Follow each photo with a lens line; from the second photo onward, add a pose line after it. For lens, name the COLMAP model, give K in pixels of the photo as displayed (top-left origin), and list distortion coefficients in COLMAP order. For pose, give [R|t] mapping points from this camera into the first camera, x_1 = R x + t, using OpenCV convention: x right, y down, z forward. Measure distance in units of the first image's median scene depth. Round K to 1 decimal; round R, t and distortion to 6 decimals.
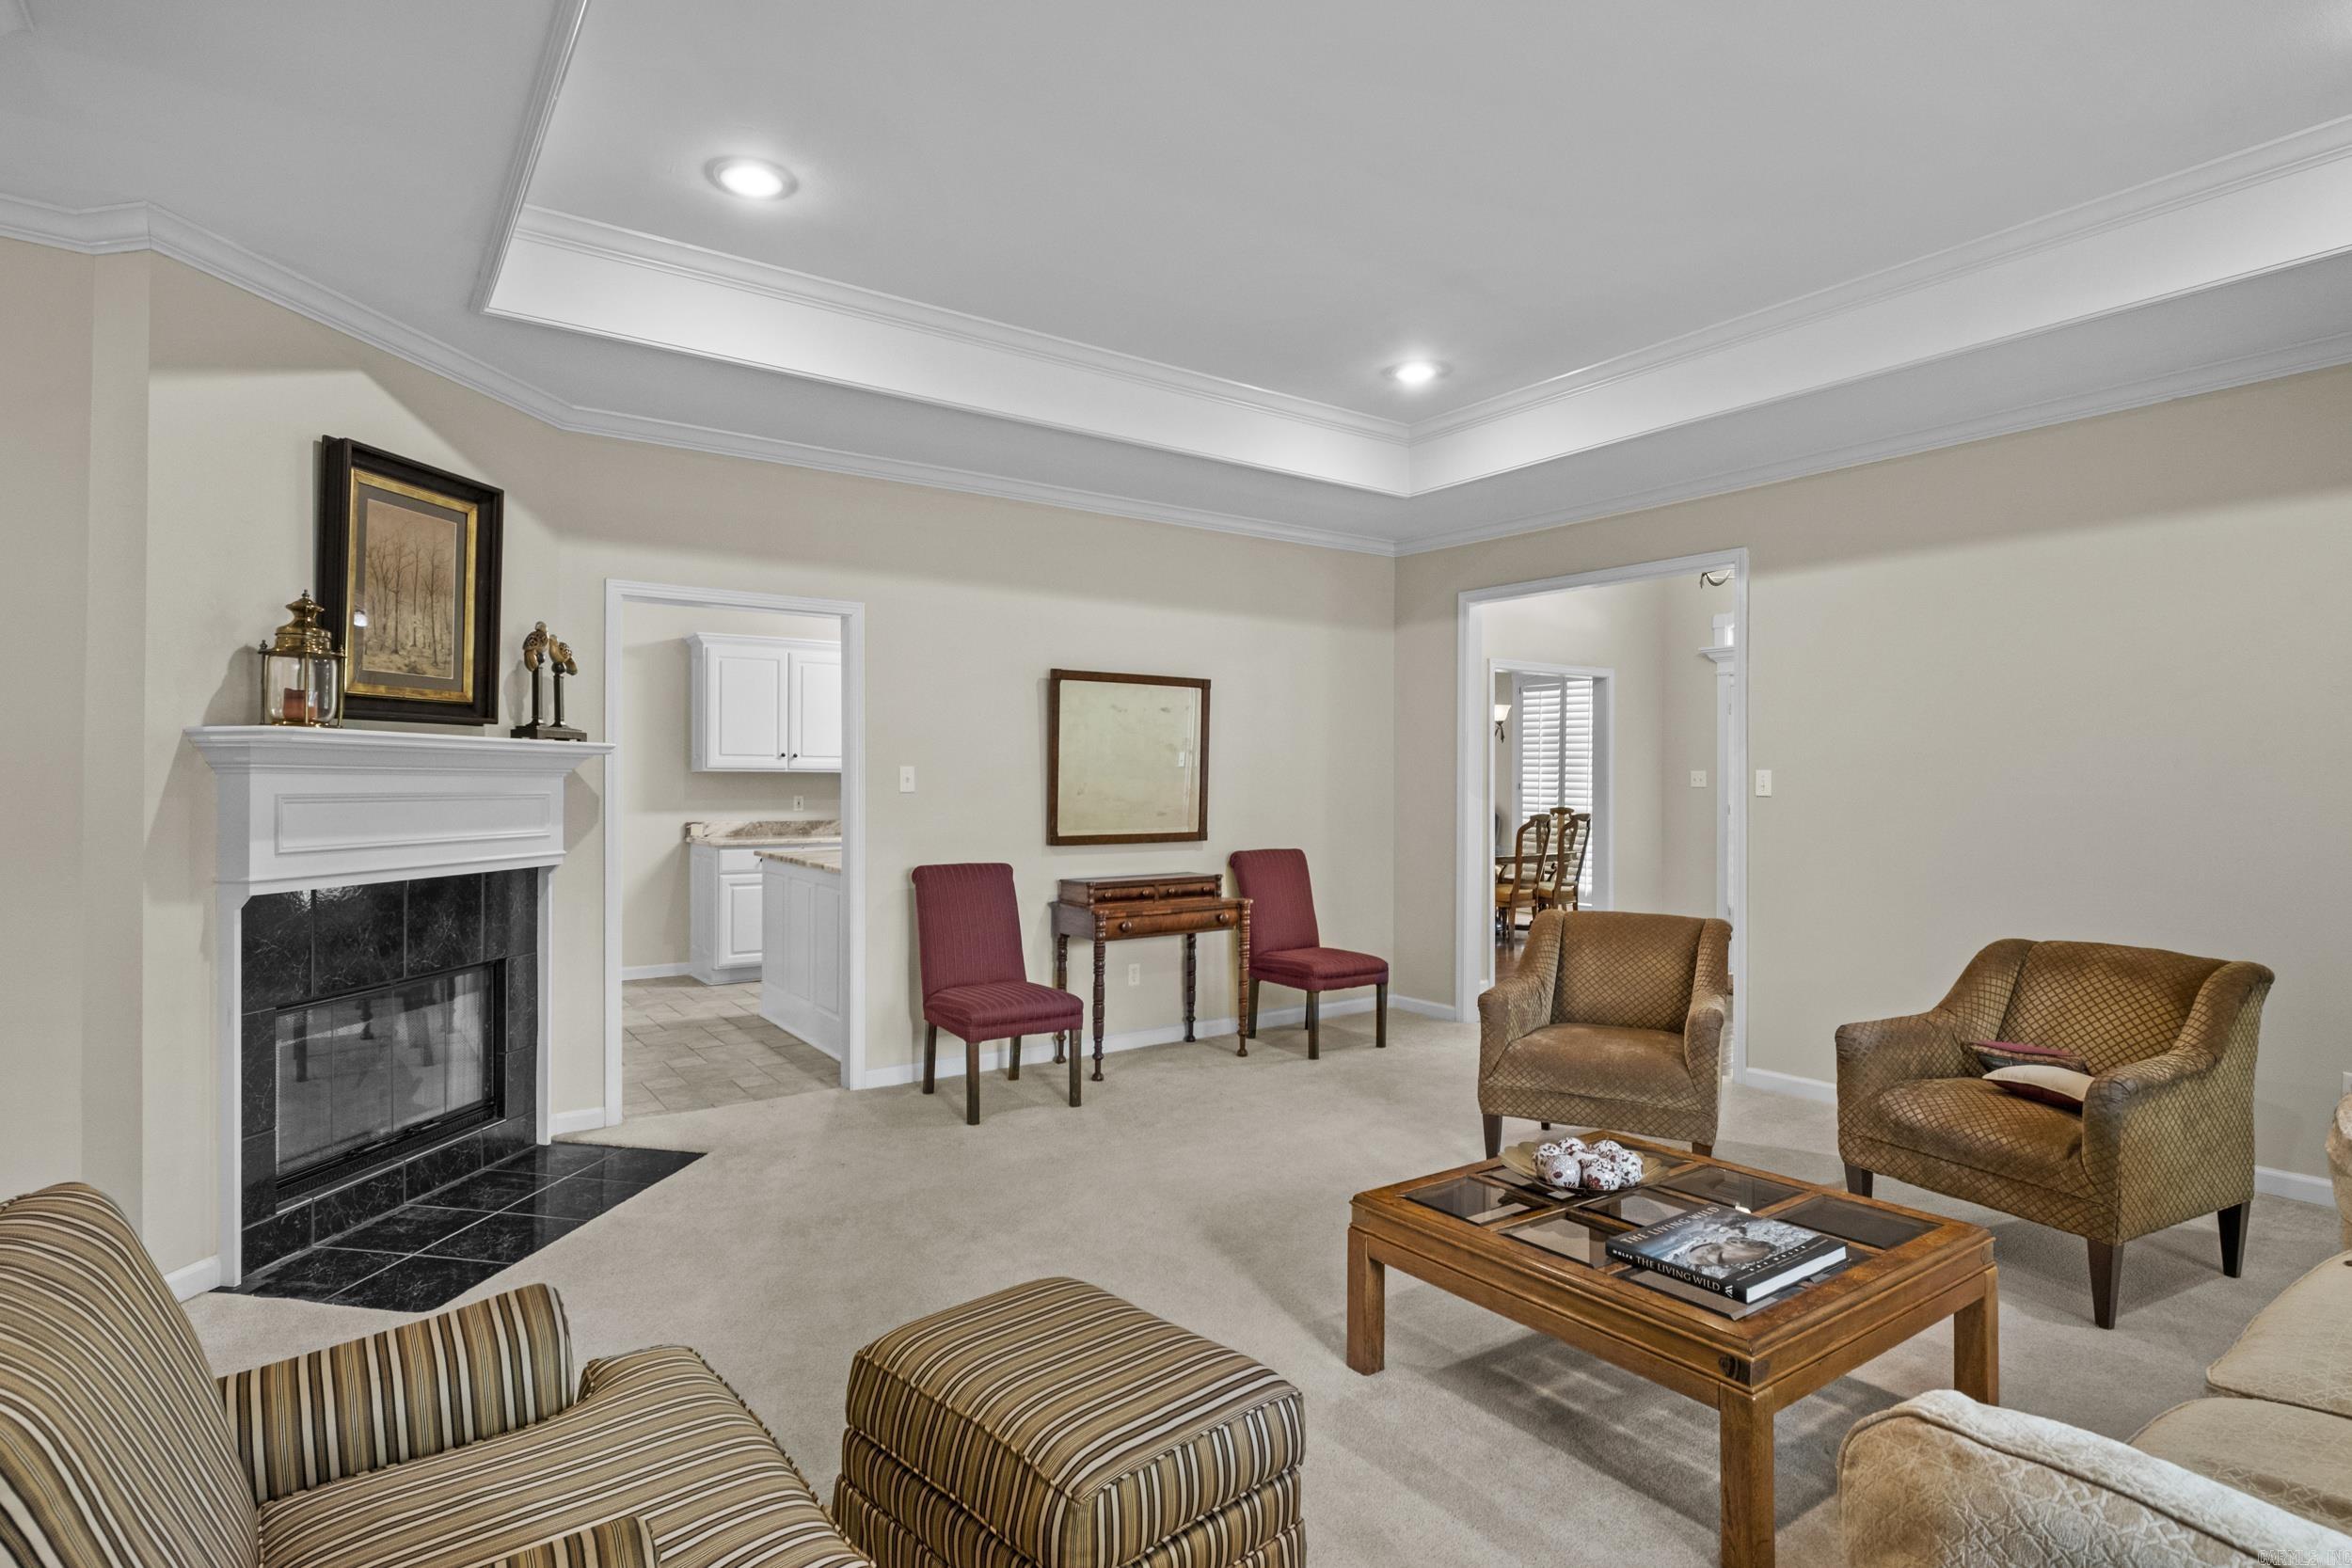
lens RADIAL K [[1195.8, 0, 1162.3], [0, 1195.8, 784.5], [0, 0, 1]] dist [-0.000759, 0.000625]
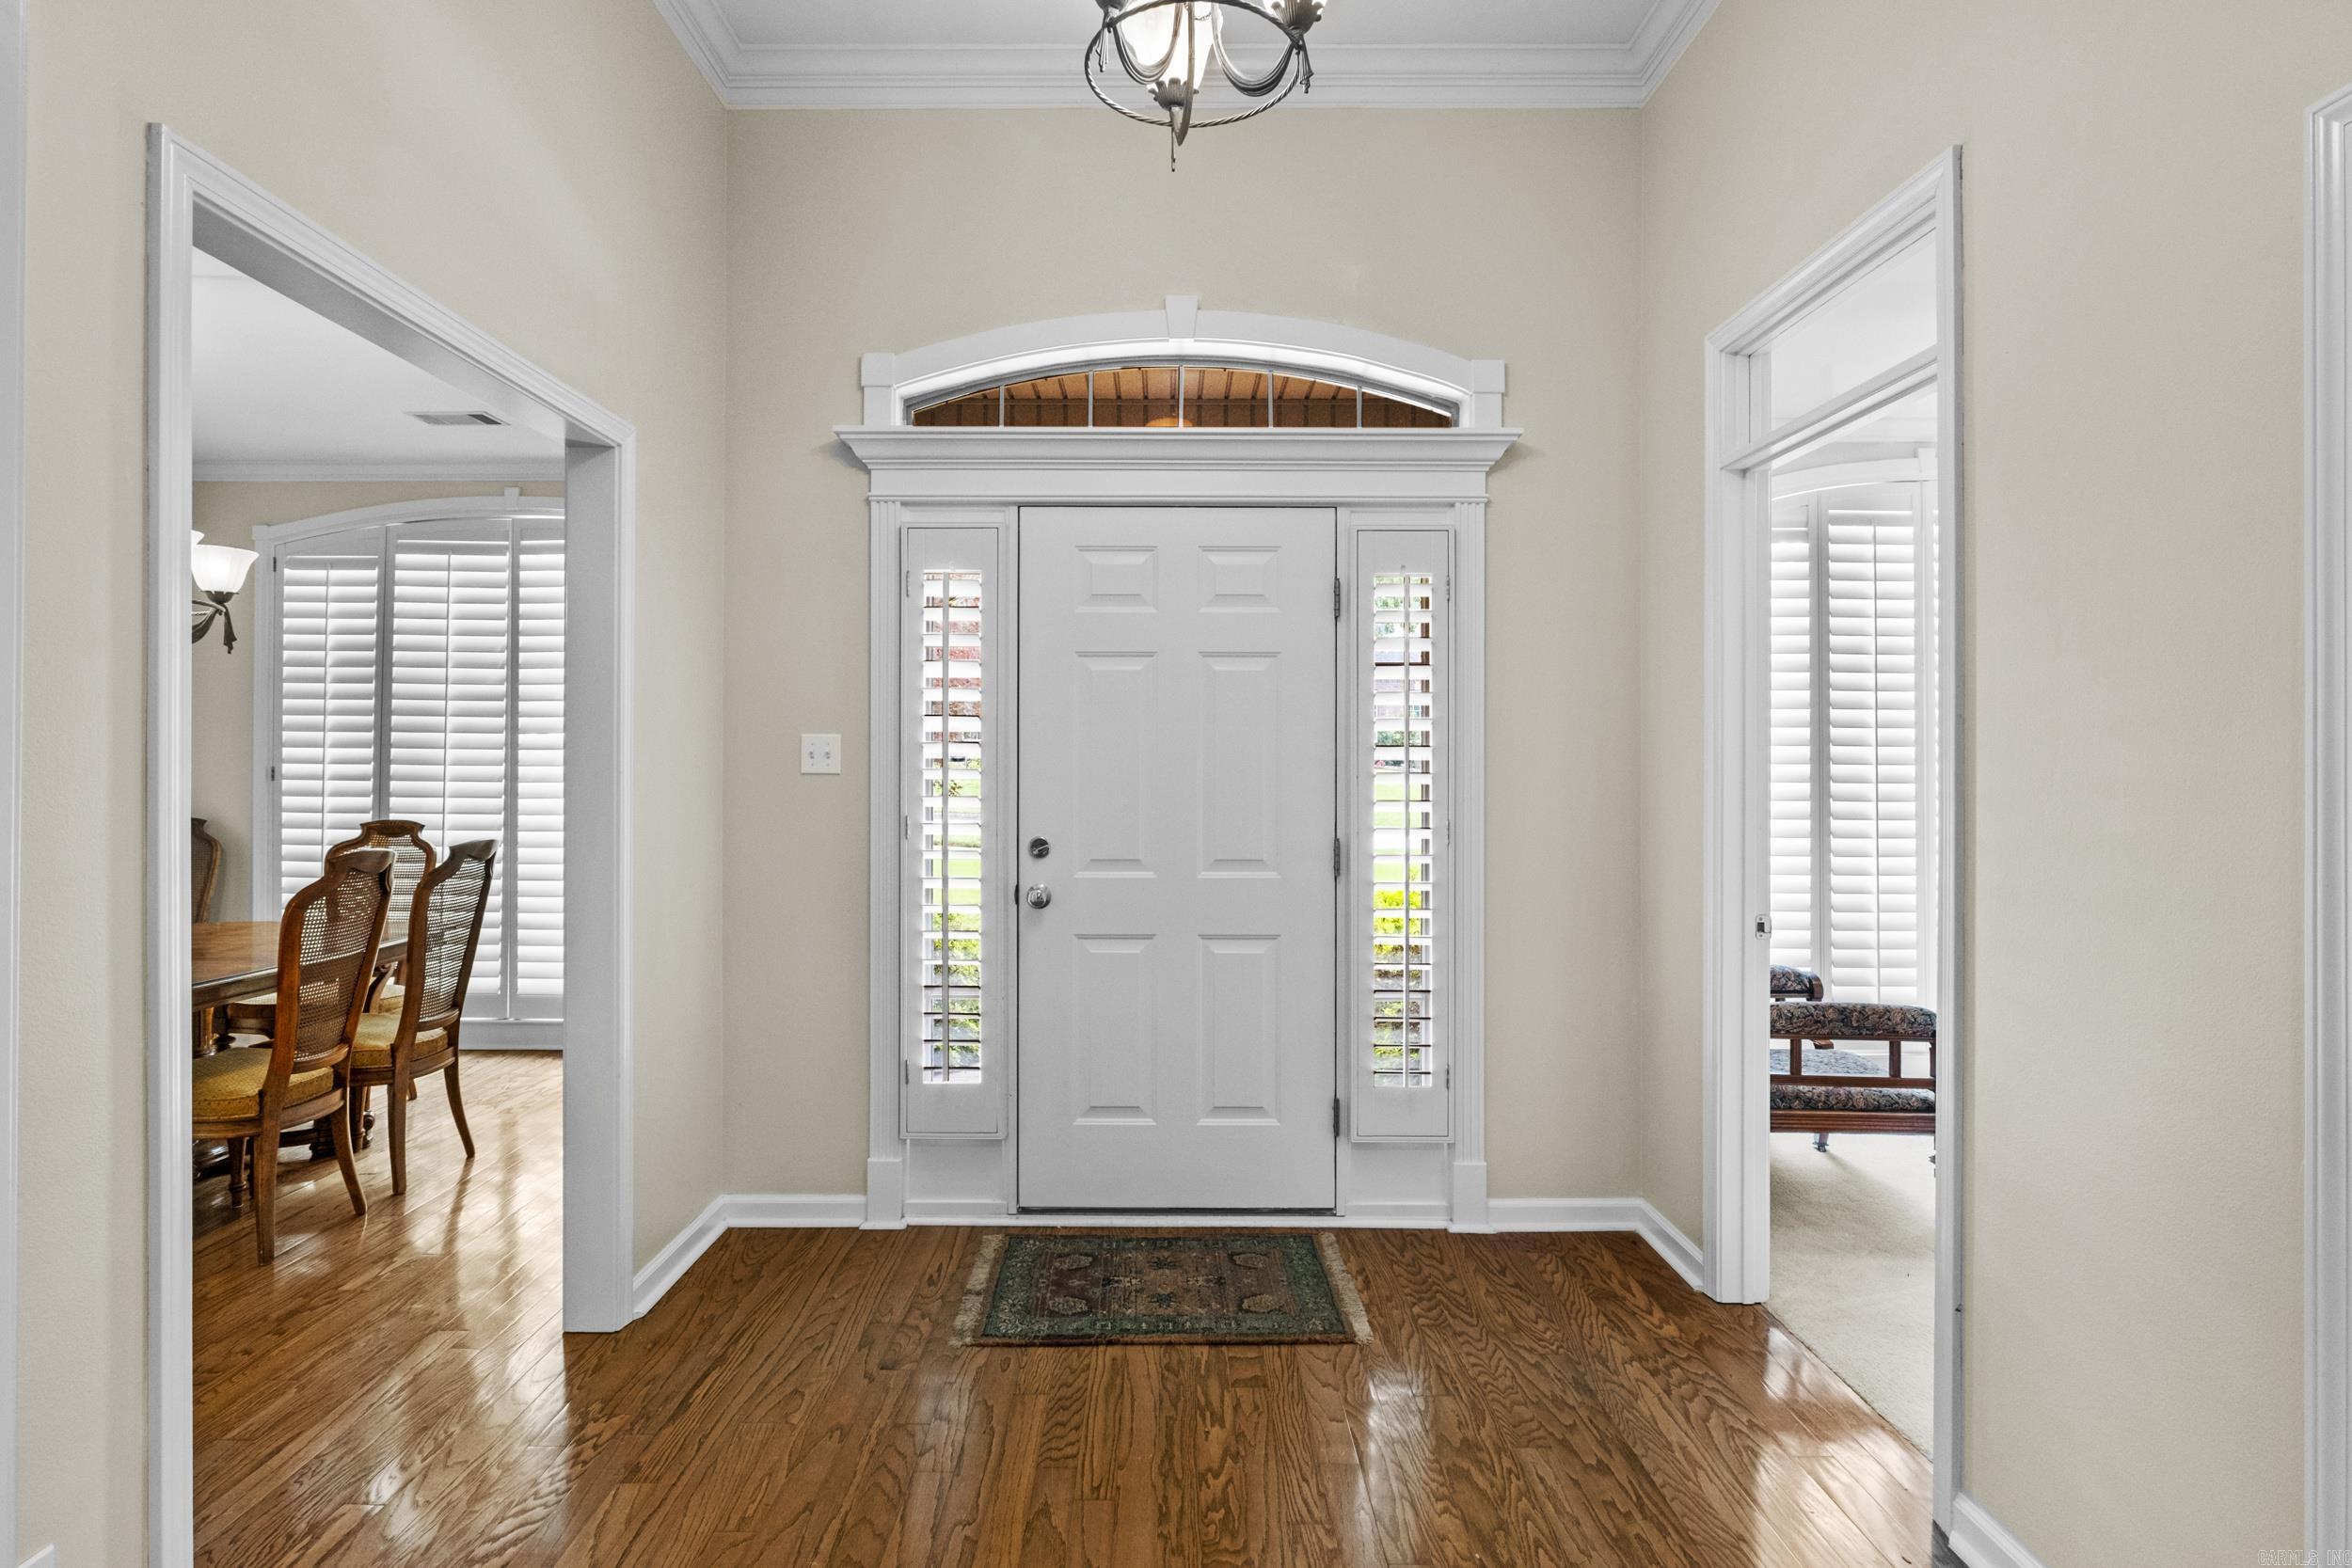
lens RADIAL K [[1195.8, 0, 1189.6], [0, 1195.8, 778.0], [0, 0, 1]] dist [-0.000759, 0.000625]
pose [[0.578527, -0.002354, 0.815660, 0.208199], [-0.001309, 0.999992, 0.003815, 0.001757], [-0.815662, -0.003275, 0.578519, 0.728613]]
